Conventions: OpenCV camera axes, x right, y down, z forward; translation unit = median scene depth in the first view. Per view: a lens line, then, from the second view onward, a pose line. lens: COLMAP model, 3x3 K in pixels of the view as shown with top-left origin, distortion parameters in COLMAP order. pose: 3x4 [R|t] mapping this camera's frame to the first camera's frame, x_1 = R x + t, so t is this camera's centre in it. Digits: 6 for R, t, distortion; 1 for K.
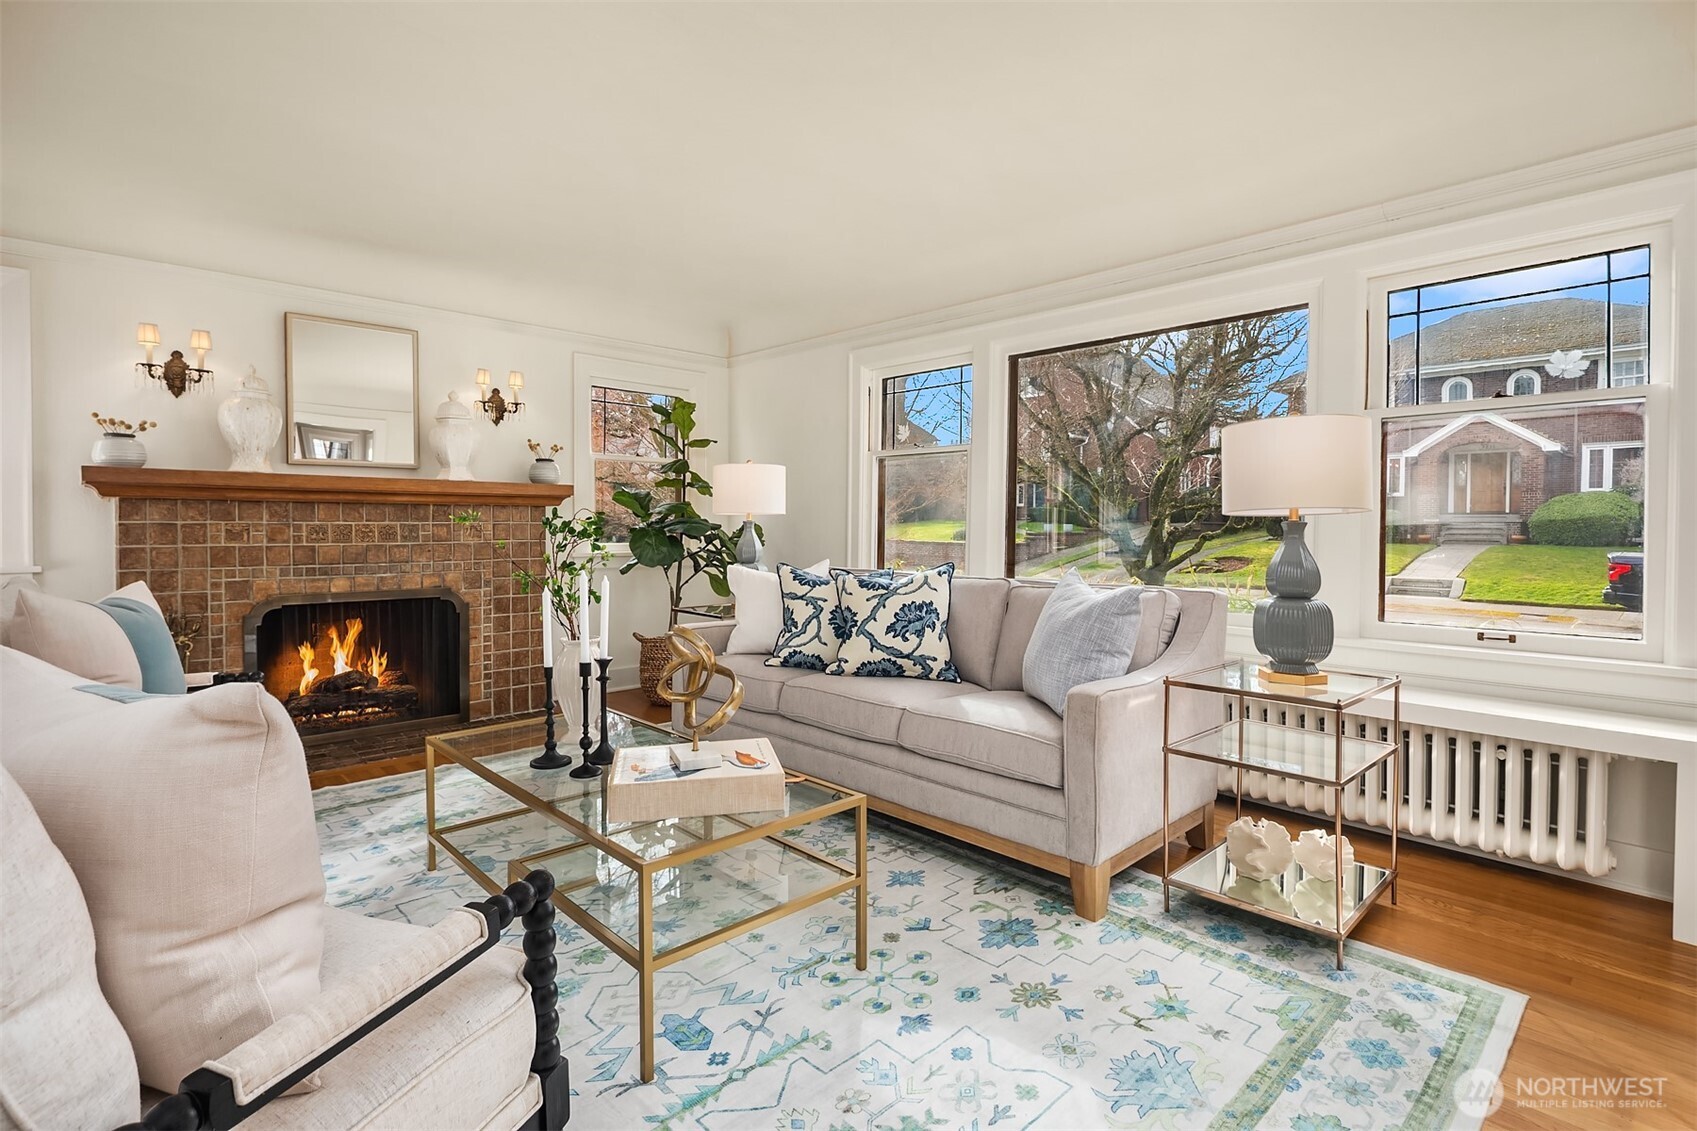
lens RADIAL K [[818.6, 0, 858.5], [0, 818.6, 533.1], [0, 0, 1]] dist [0.002855, 0.000010]
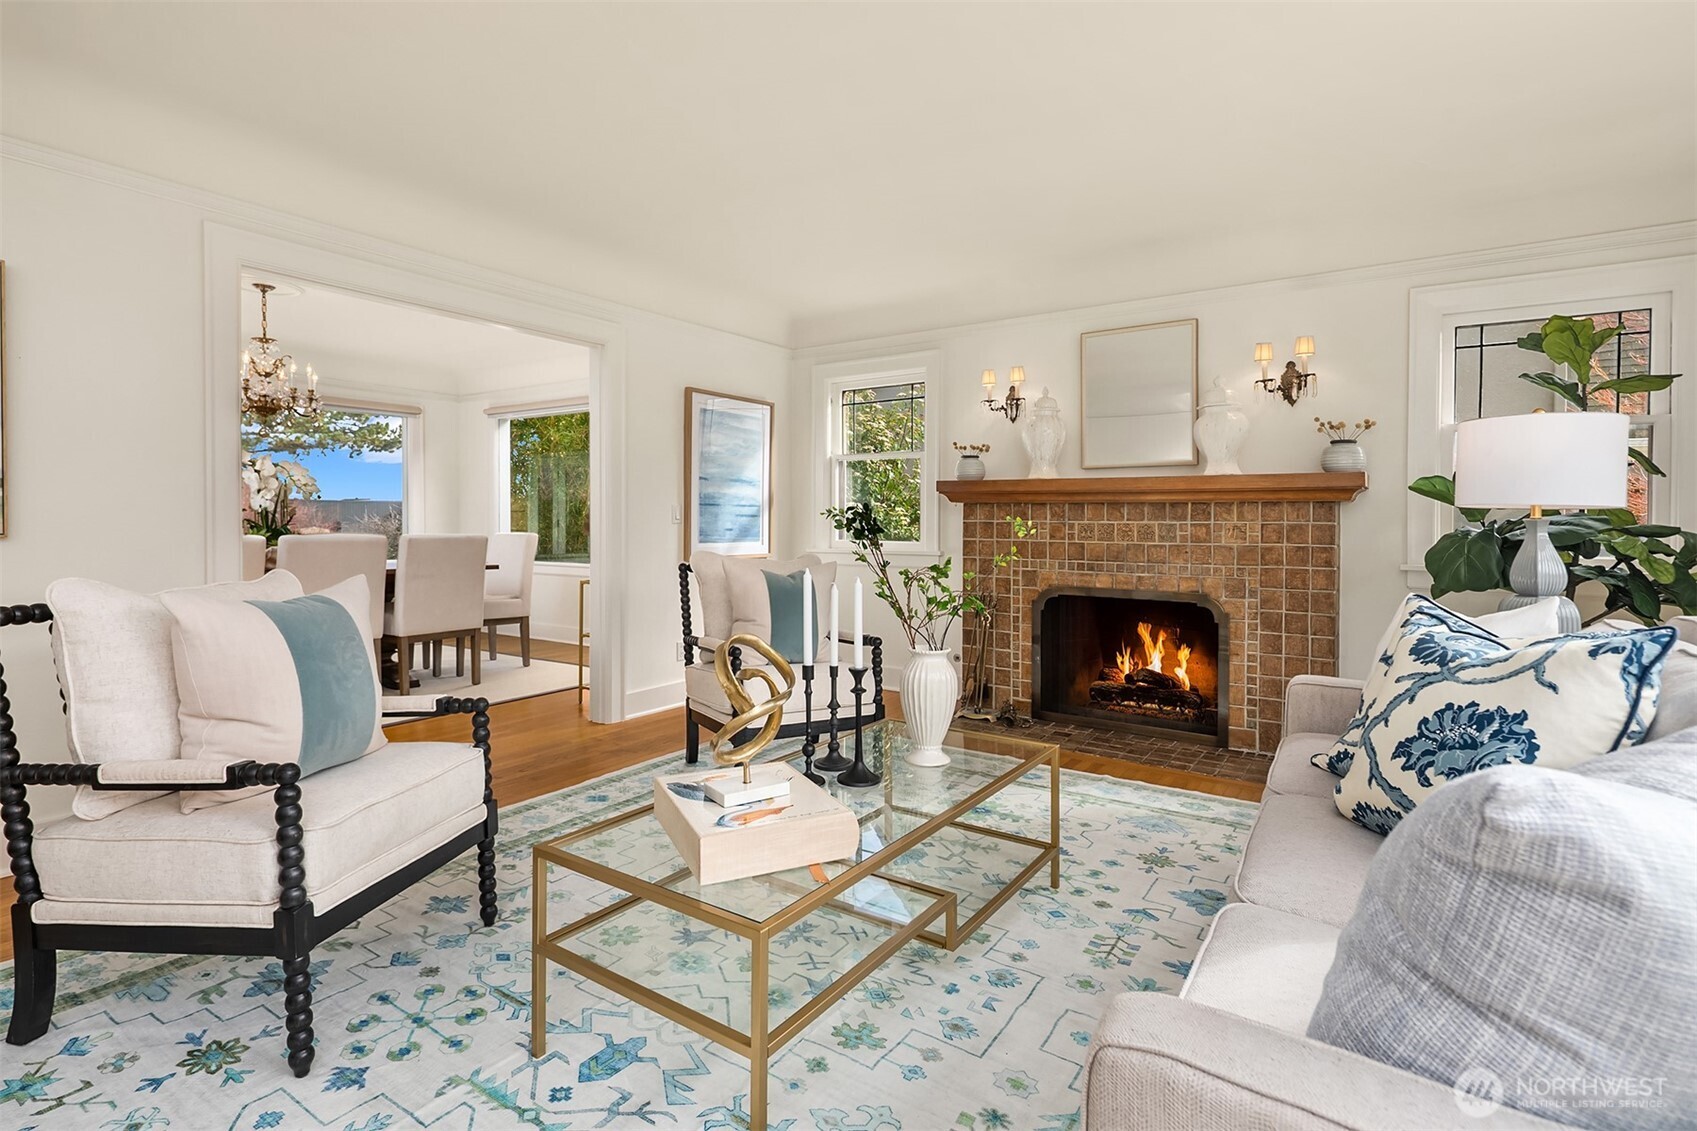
lens RADIAL K [[818.6, 0, 853.6], [0, 818.6, 527.8], [0, 0, 1]] dist [0.002855, 0.000010]
pose [[0.206609, 0.007297, -0.978396, 0.332921], [-0.017672, 0.999837, 0.003725, -0.003394], [0.978264, 0.016521, 0.206705, 0.466826]]
